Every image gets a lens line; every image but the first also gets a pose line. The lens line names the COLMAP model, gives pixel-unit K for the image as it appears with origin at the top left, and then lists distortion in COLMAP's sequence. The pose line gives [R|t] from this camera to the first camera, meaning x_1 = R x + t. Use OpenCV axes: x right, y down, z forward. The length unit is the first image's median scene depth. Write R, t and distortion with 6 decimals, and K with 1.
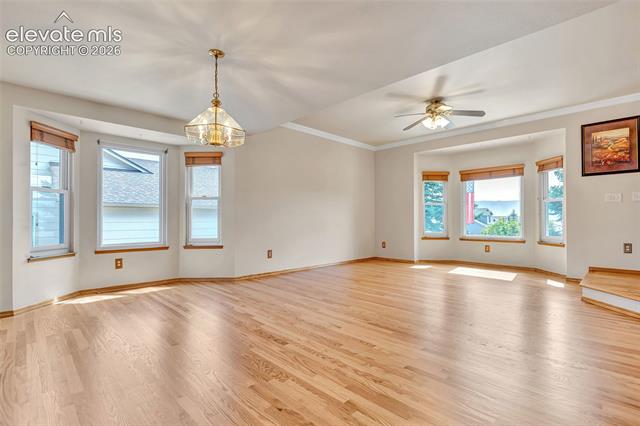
lens RADIAL K [[304.6, 0, 325.6], [0, 304.6, 216.2], [0, 0, 1]] dist [-0.000466, -0.001436]
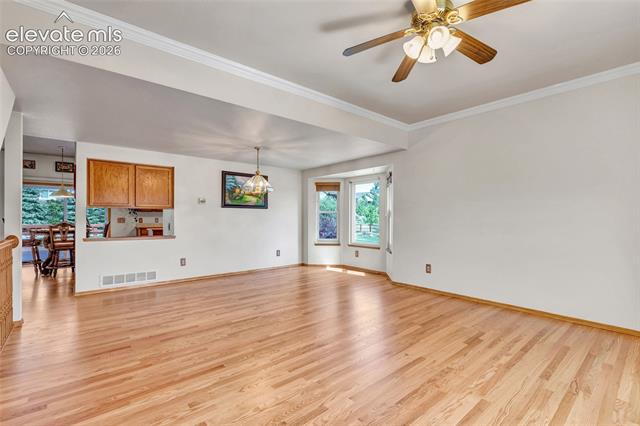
lens RADIAL K [[294.4, 0, 319.2], [0, 294.4, 213.3], [0, 0, 1]] dist [0.006963, -0.000366]
pose [[-0.087957, -0.014339, -0.996021, 0.881319], [0.009552, 0.999838, -0.015237, -0.038821], [0.996078, -0.010855, -0.087806, 0.895584]]
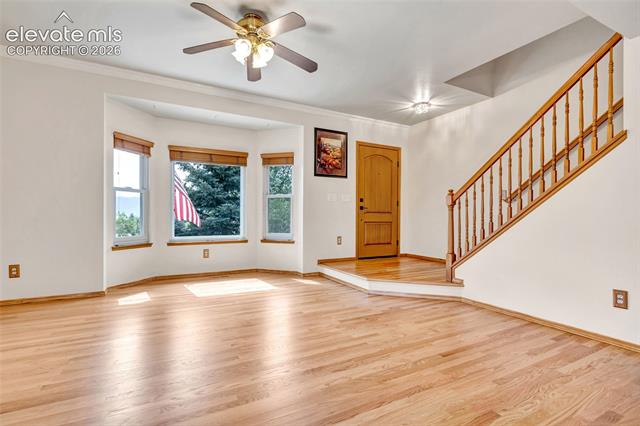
lens RADIAL K [[304.6, 0, 324.8], [0, 304.6, 214.3], [0, 0, 1]] dist [-0.000466, -0.001436]
pose [[0.277838, 0.005967, 0.960609, -0.179776], [-0.018239, 0.999833, -0.000935, 0.003904], [-0.960455, -0.017261, 0.277901, 0.718769]]
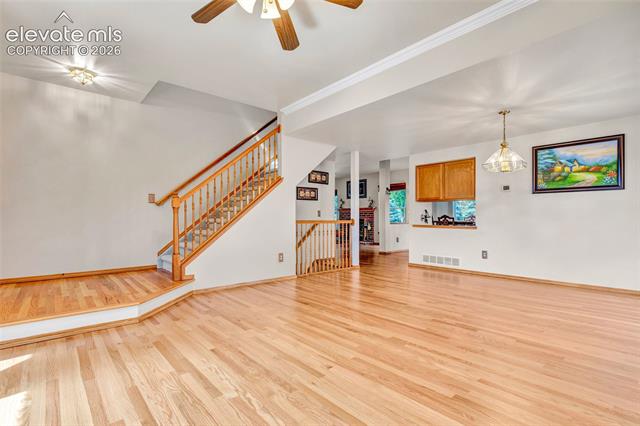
lens RADIAL K [[304.6, 0, 318.8], [0, 304.6, 216.6], [0, 0, 1]] dist [-0.000466, -0.001436]
pose [[-0.997752, 0.000095, 0.067009, 0.268661], [-0.001040, 0.999857, -0.016891, 0.011877], [-0.067001, -0.016923, -0.997609, 1.479874]]
